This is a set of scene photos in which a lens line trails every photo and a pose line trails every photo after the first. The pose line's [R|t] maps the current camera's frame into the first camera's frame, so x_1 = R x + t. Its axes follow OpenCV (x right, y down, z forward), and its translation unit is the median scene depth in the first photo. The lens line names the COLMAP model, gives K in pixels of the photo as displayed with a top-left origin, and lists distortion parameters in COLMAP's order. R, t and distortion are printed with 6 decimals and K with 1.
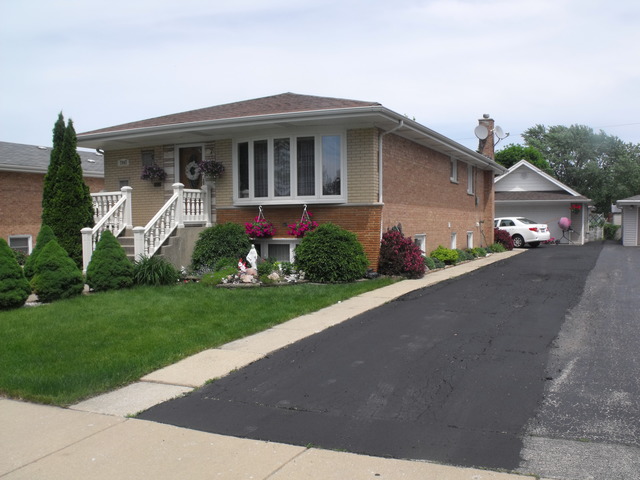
lens RADIAL K [[629.1, 0, 320.0], [0, 629.1, 240.0], [0, 0, 1]] dist [-0.169820, 0.204020]
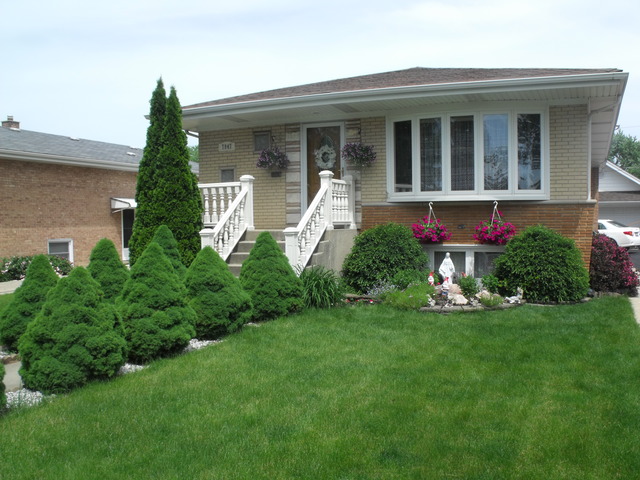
lens RADIAL K [[629.1, 0, 320.0], [0, 629.1, 240.0], [0, 0, 1]] dist [-0.169820, 0.204020]
pose [[0.999501, 0.005347, 0.031118, -0.252293], [-0.005266, 0.999982, -0.002701, -0.004680], [-0.031132, 0.002536, 0.999512, 0.225536]]
